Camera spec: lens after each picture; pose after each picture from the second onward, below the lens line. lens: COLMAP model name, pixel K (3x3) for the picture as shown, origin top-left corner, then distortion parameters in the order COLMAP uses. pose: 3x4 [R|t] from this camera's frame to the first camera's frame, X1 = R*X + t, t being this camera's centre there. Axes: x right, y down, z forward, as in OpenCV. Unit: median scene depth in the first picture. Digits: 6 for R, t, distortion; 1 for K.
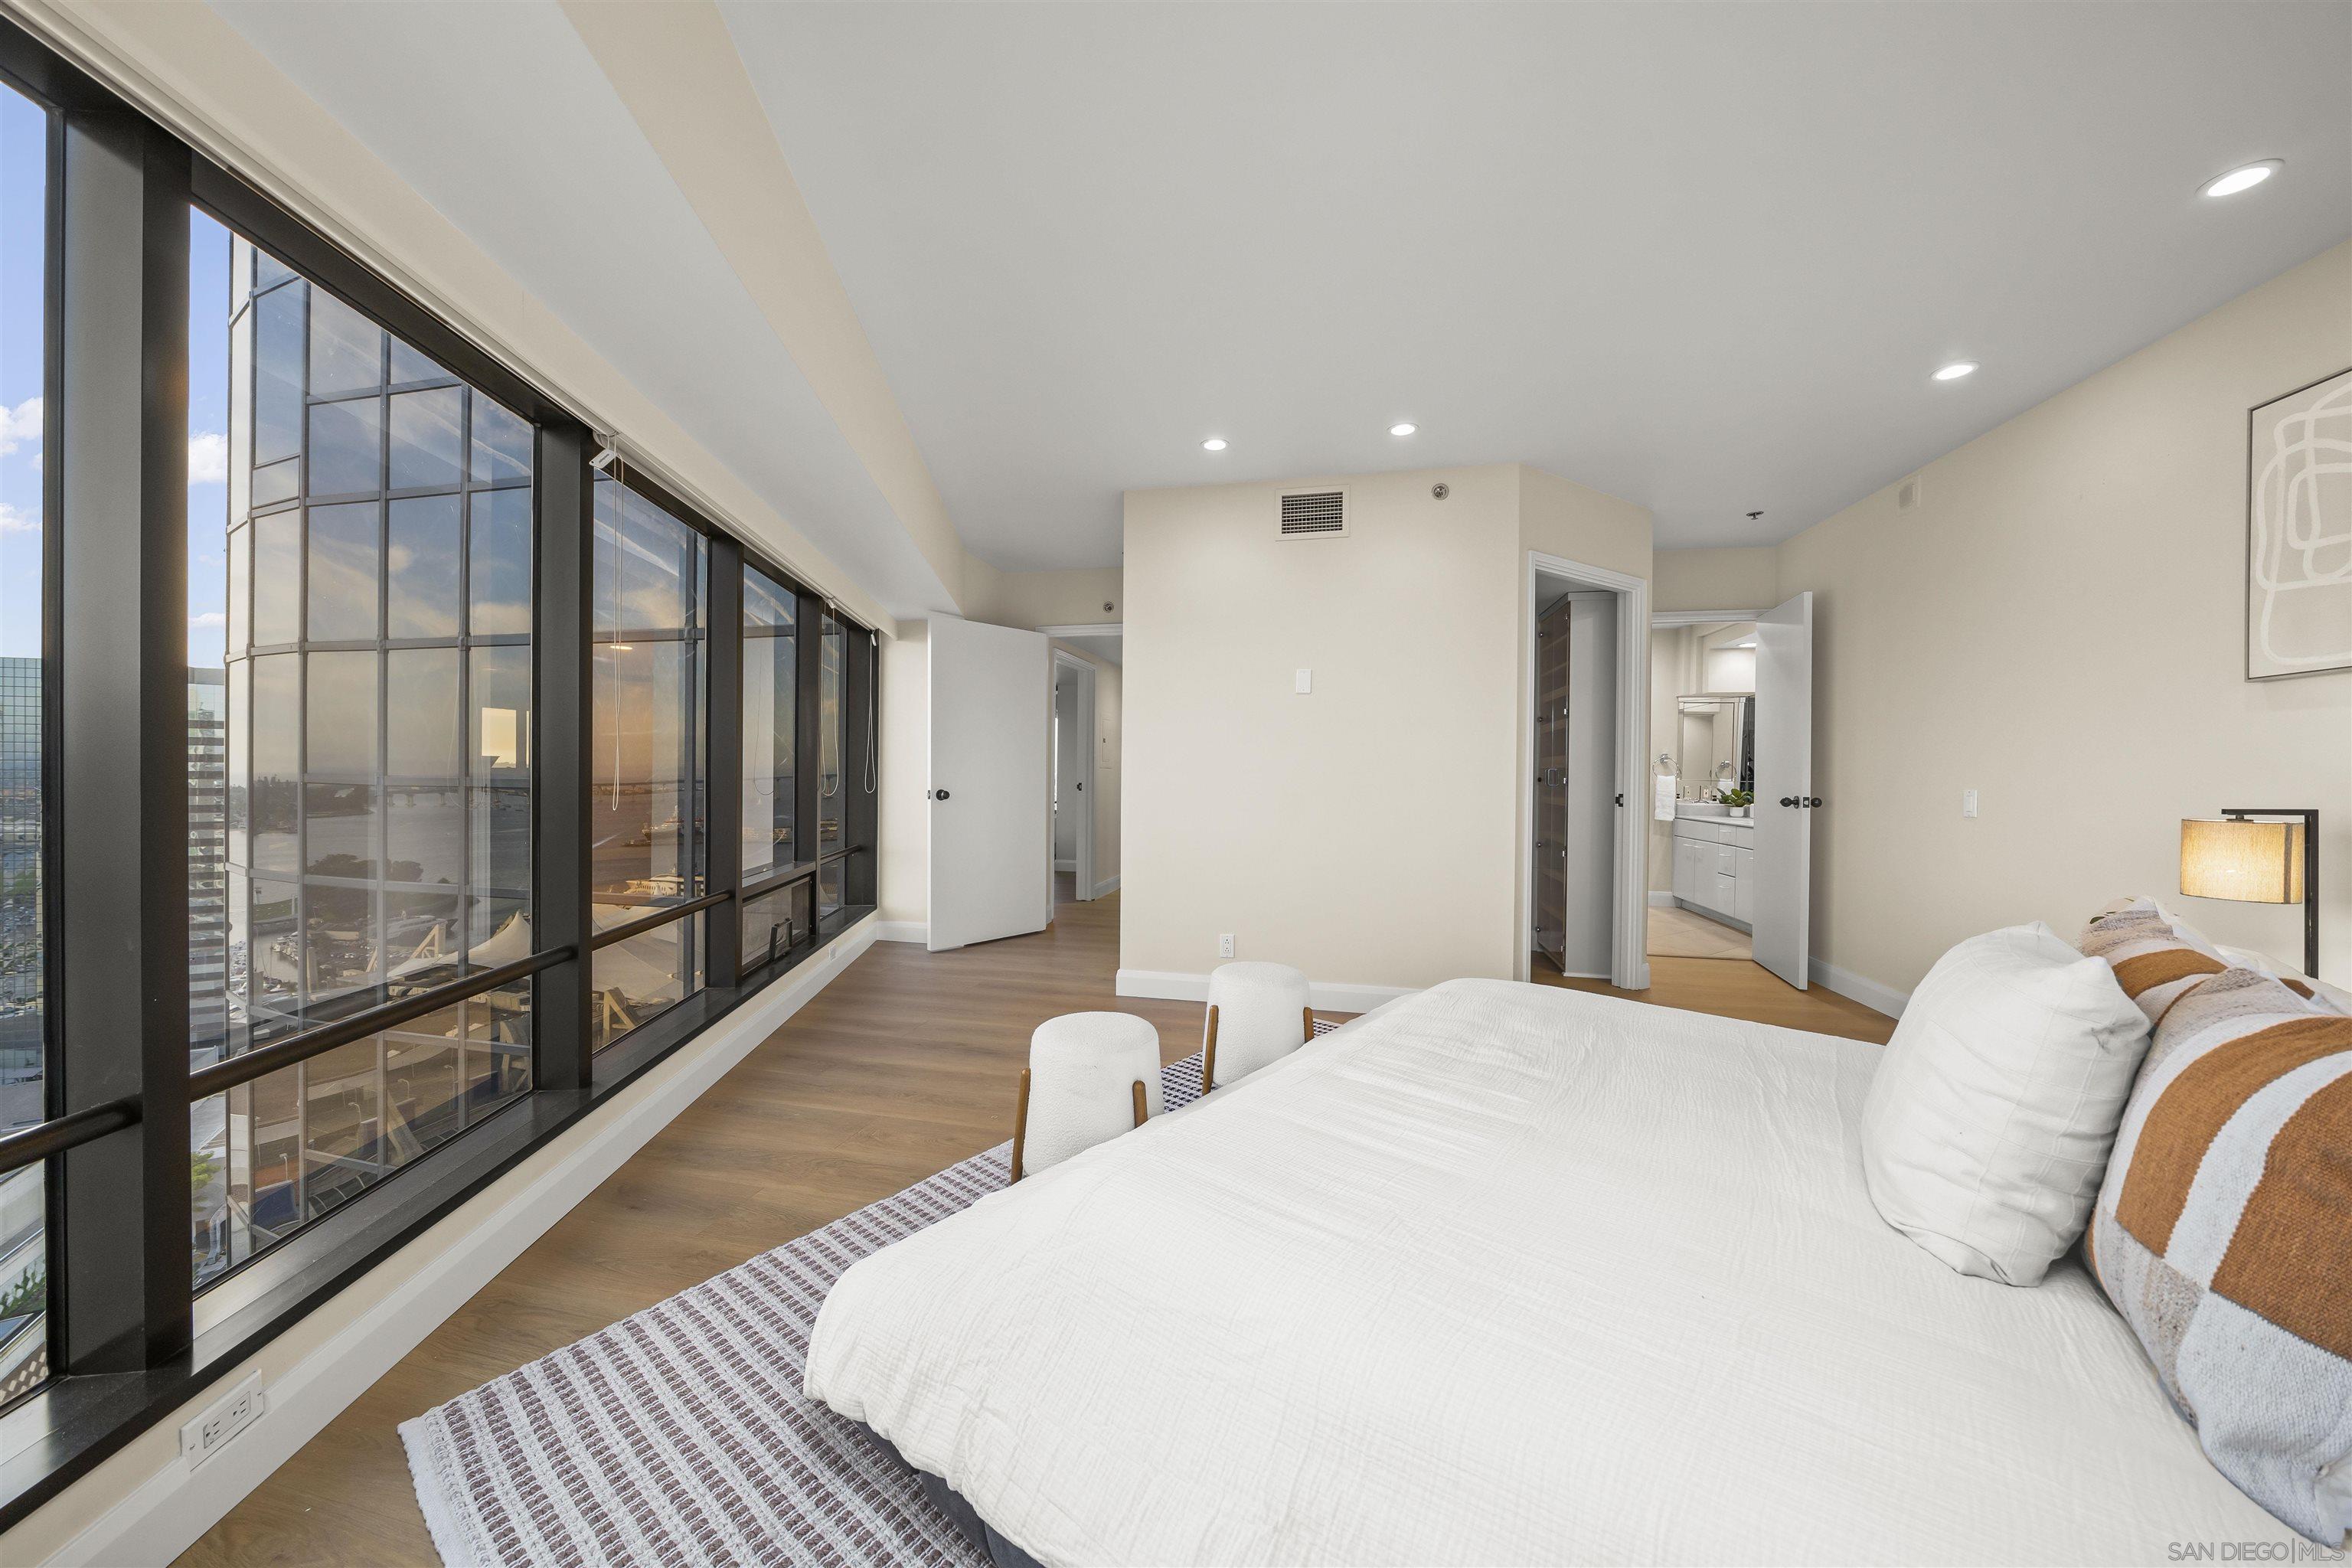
lens RADIAL K [[803.0, 0, 1171.0], [0, 803.0, 778.0], [0, 0, 1]] dist [-0.000236, -0.000039]
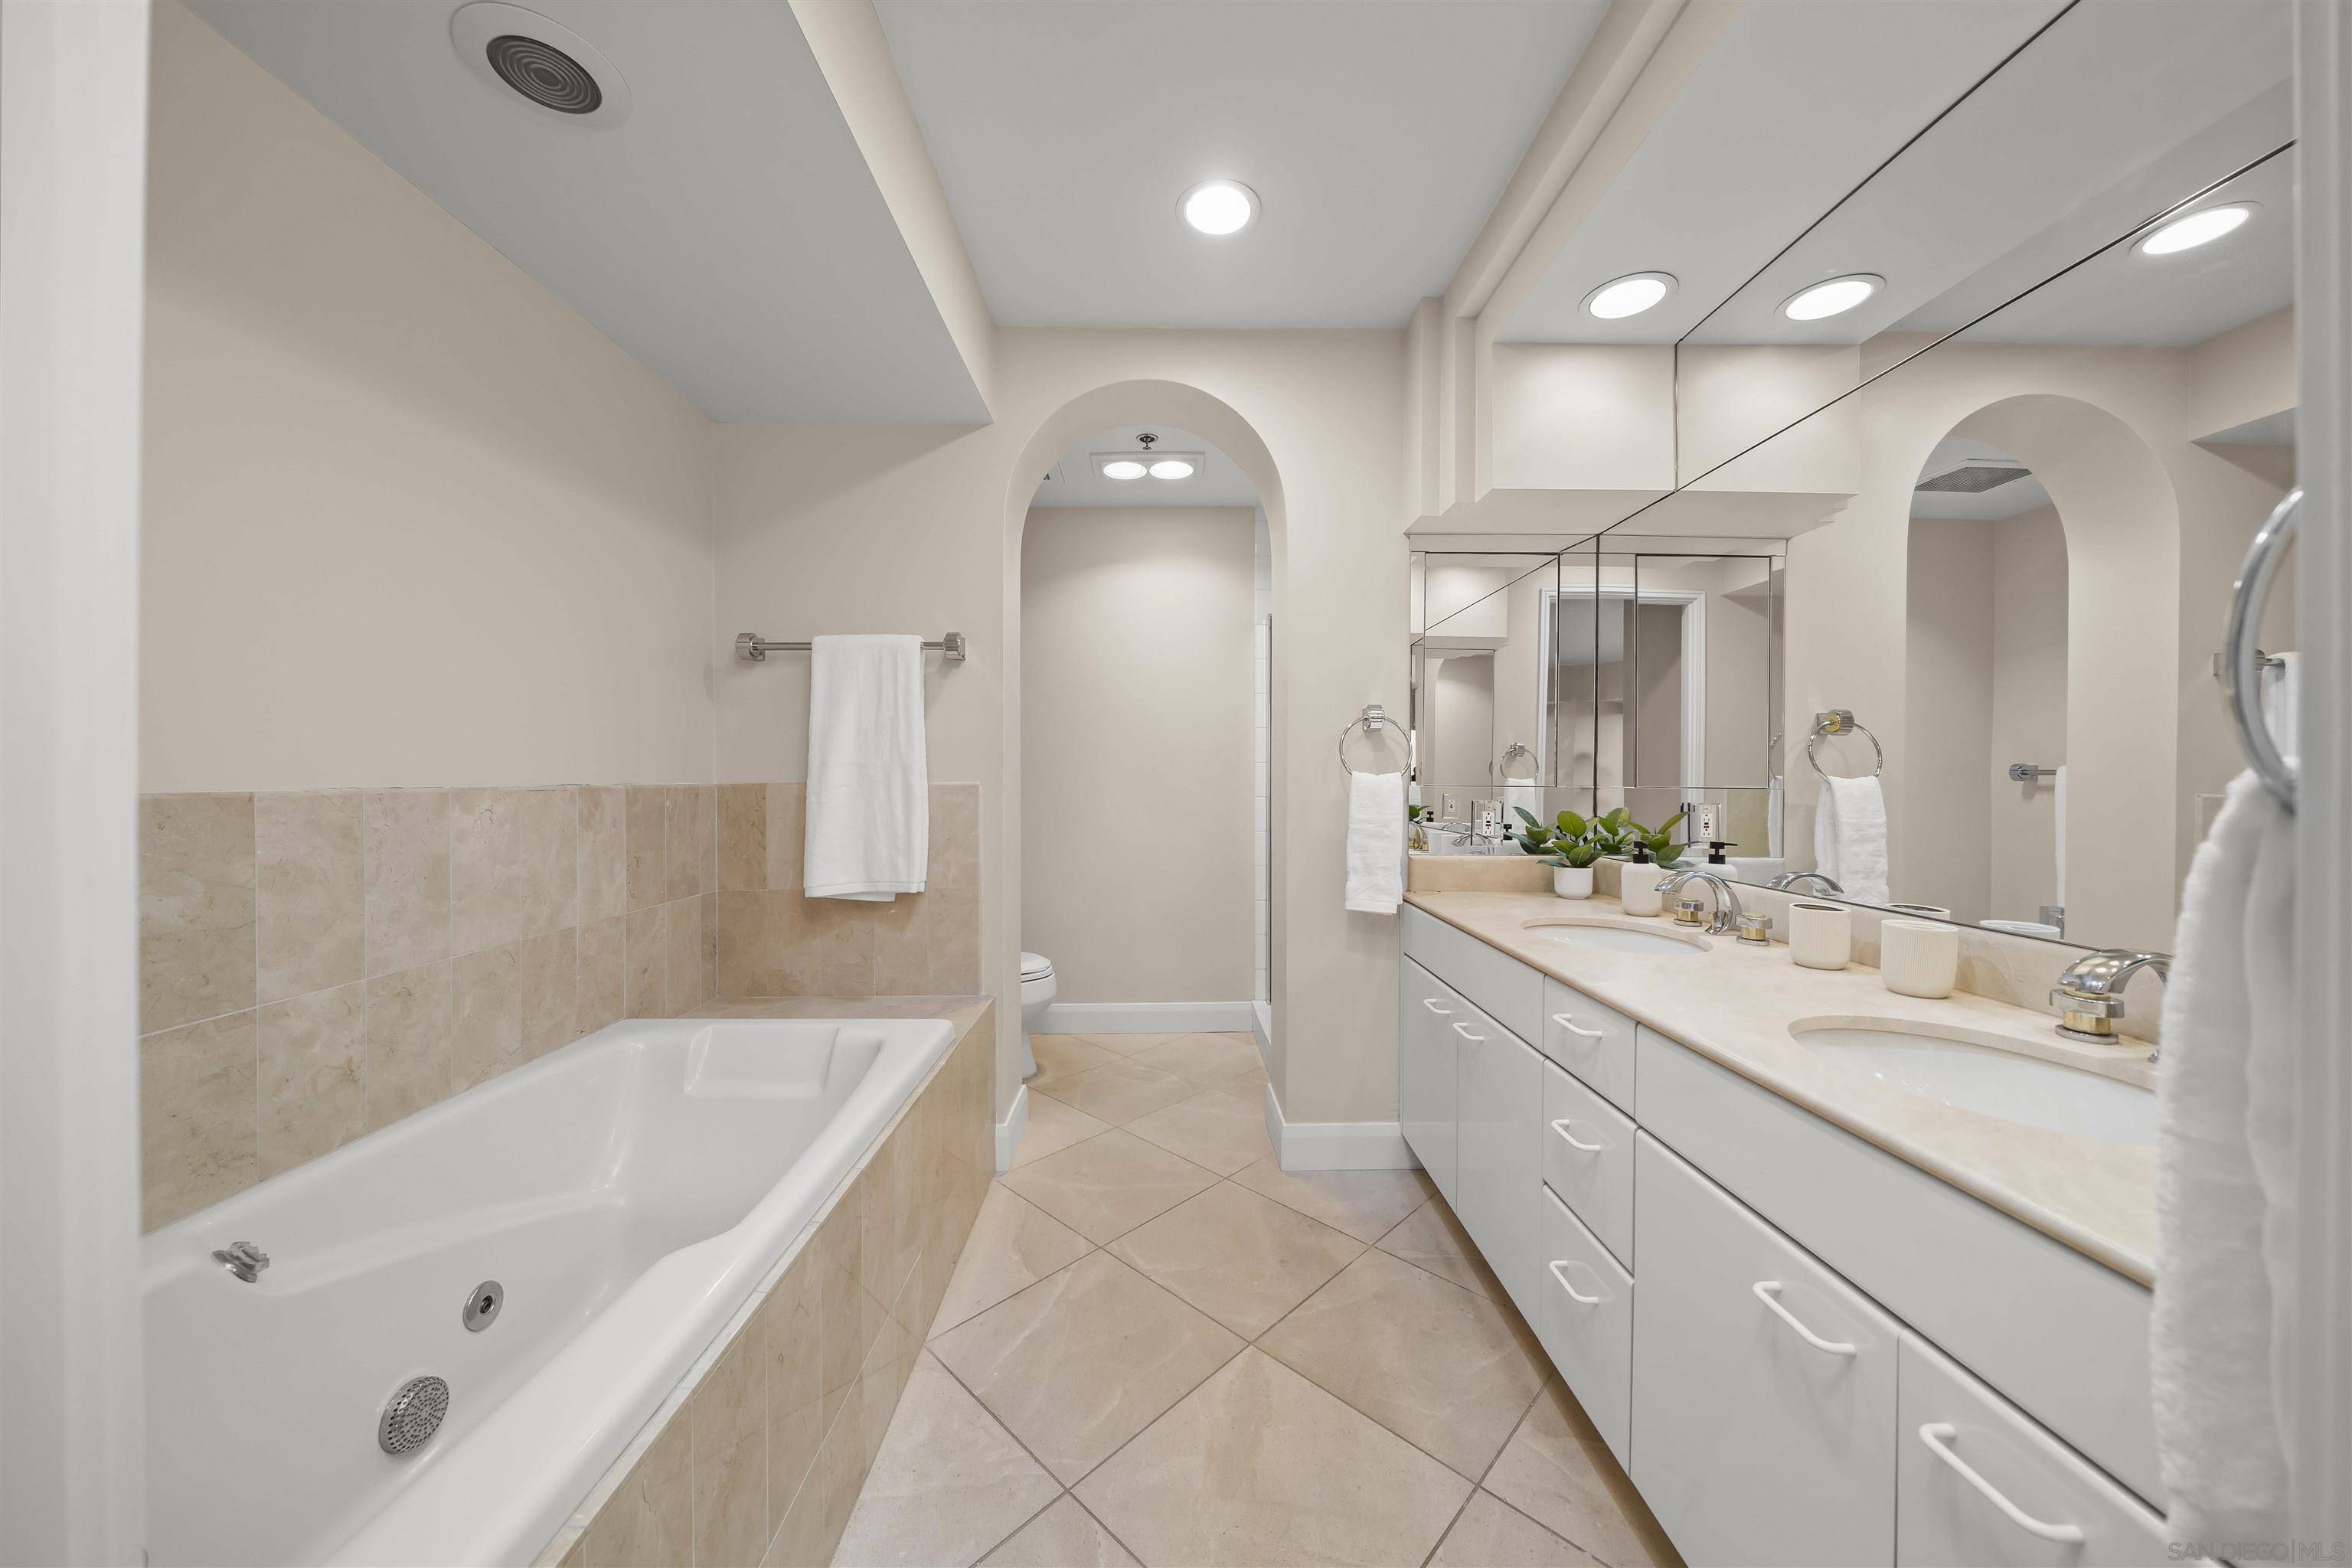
lens RADIAL K [[803.0, 0, 1171.0], [0, 803.0, 778.0], [0, 0, 1]] dist [-0.000236, -0.000039]
pose [[0.965363, -0.007462, 0.260804, 0.458184], [0.009951, 0.999917, -0.008225, 0.001923], [-0.260720, 0.010536, 0.965357, 0.718778]]
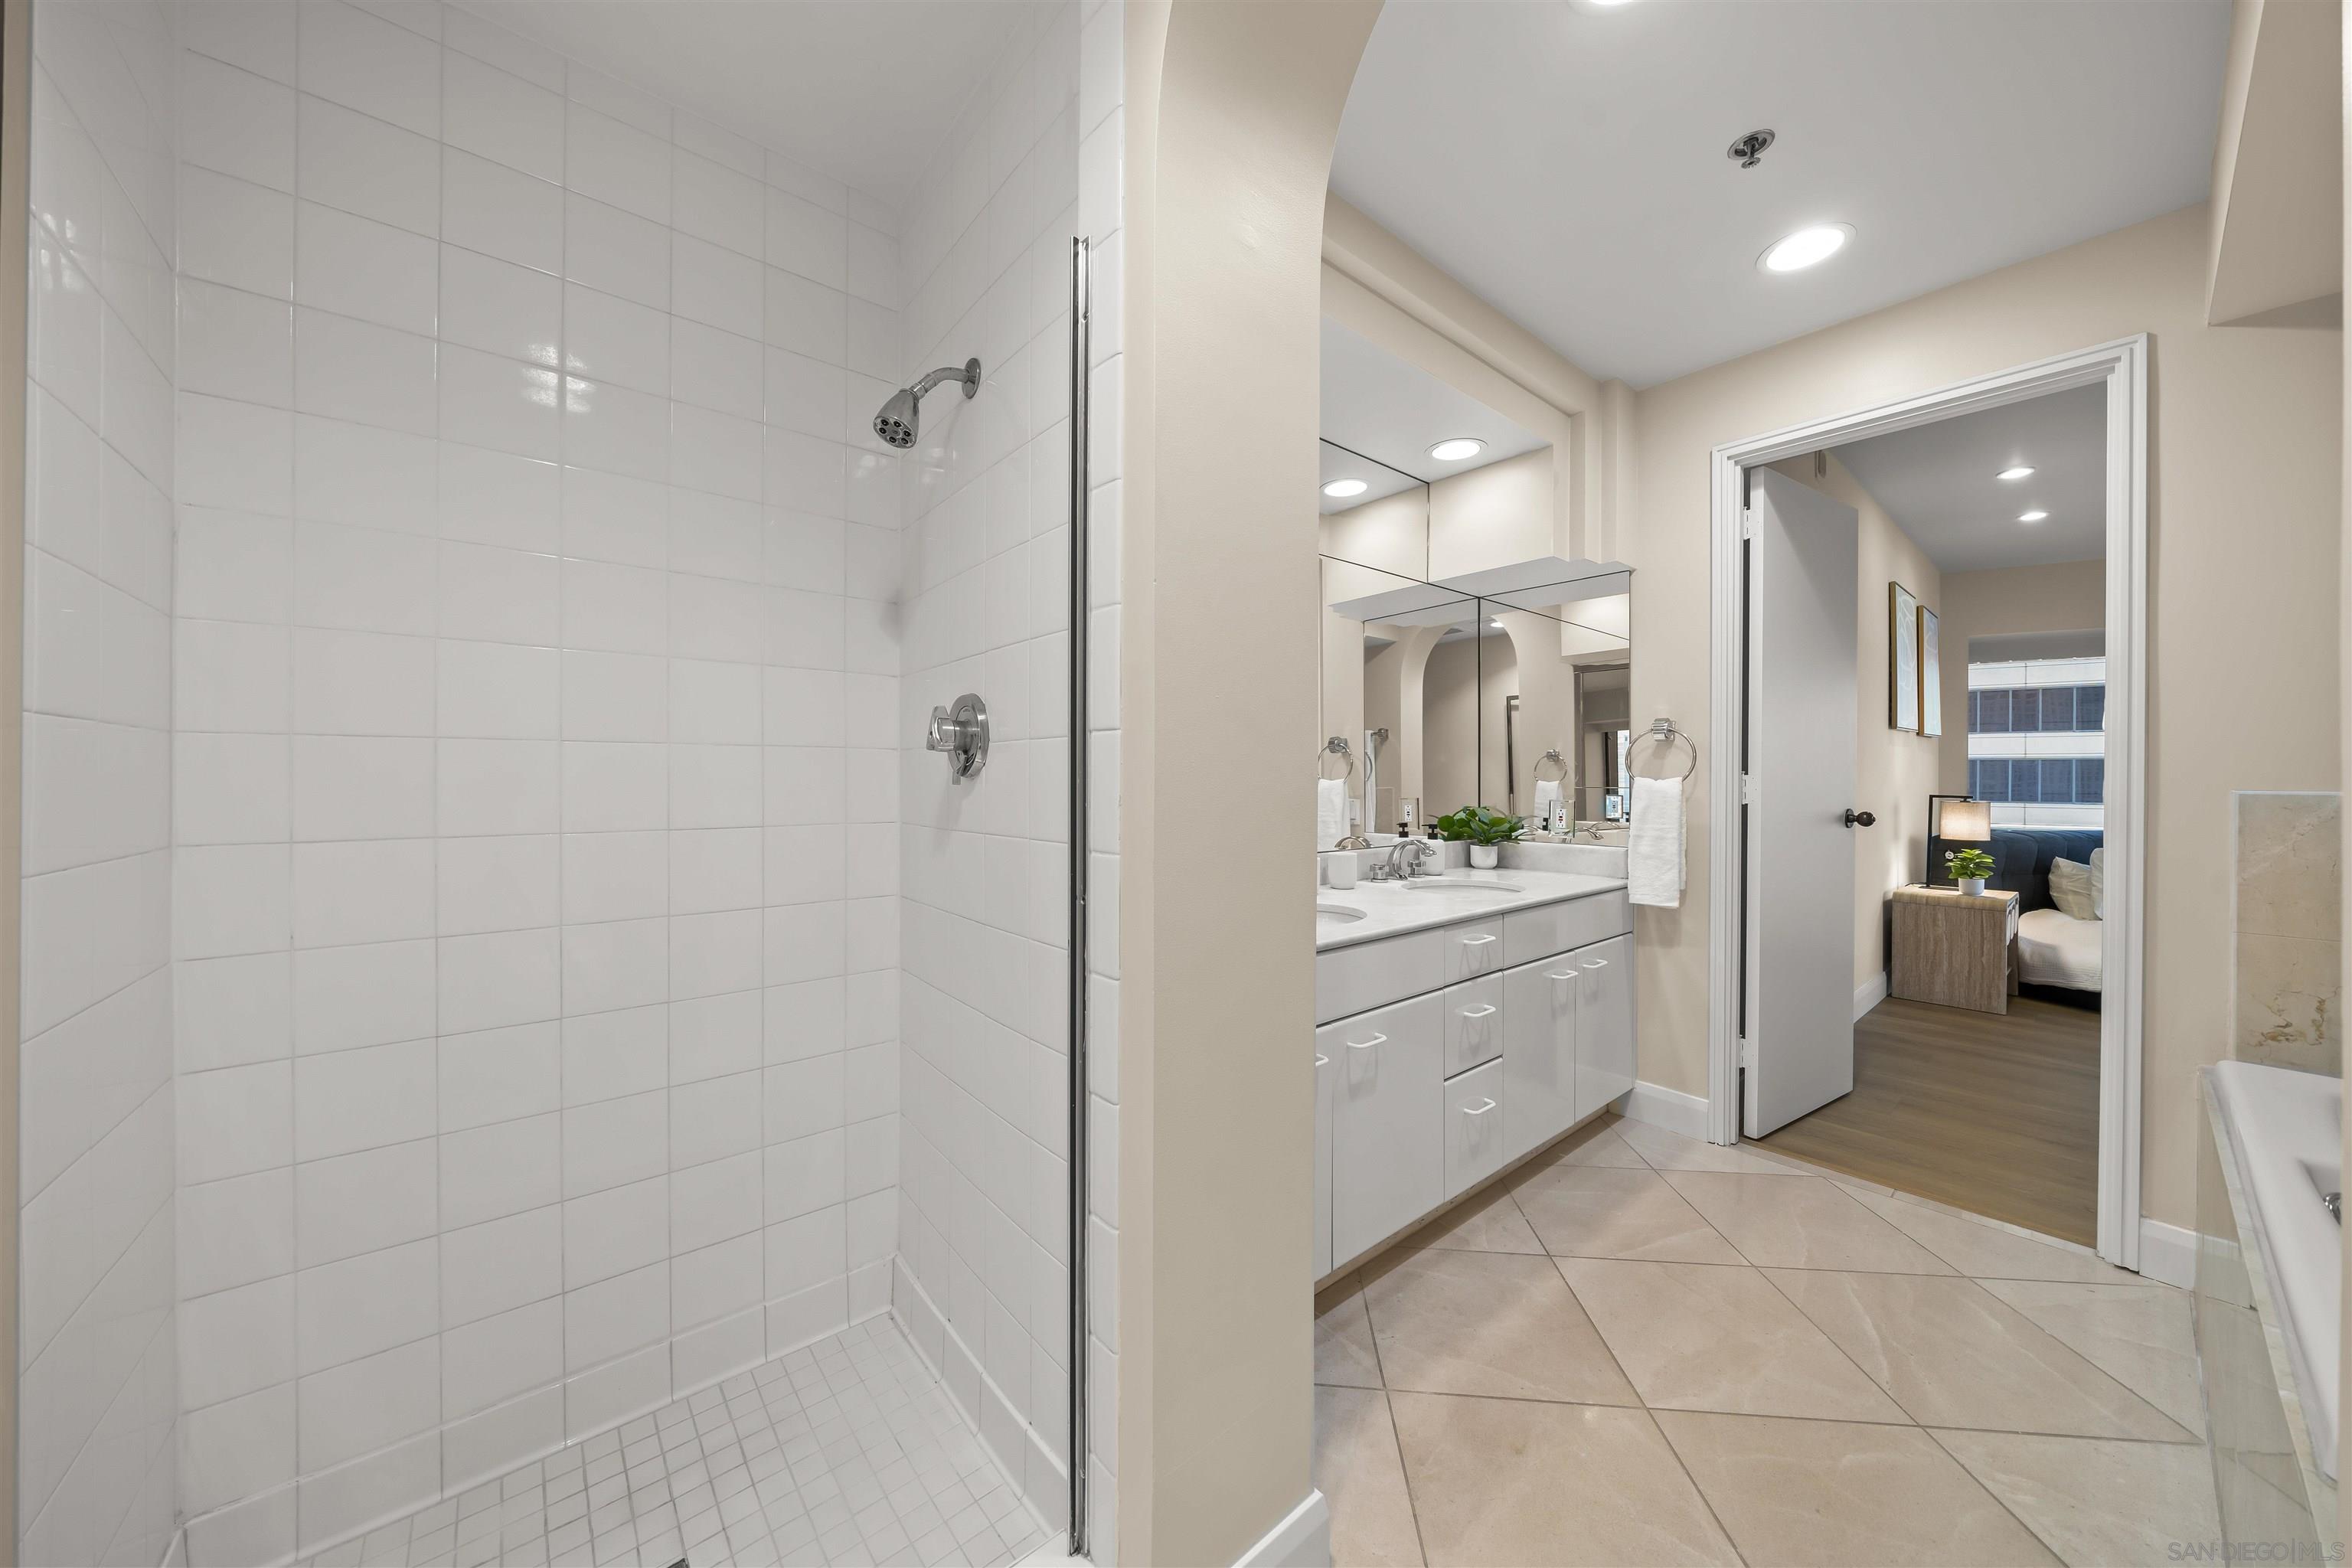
lens RADIAL K [[797.0, 0, 1163.5], [0, 797.0, 785.7], [0, 0, 1]] dist [0.000008, -0.002445]
pose [[-0.812449, -0.011201, 0.582924, 0.562138], [-0.002260, 0.999868, 0.016062, -0.004740], [-0.583027, 0.011732, -0.812368, 1.455711]]
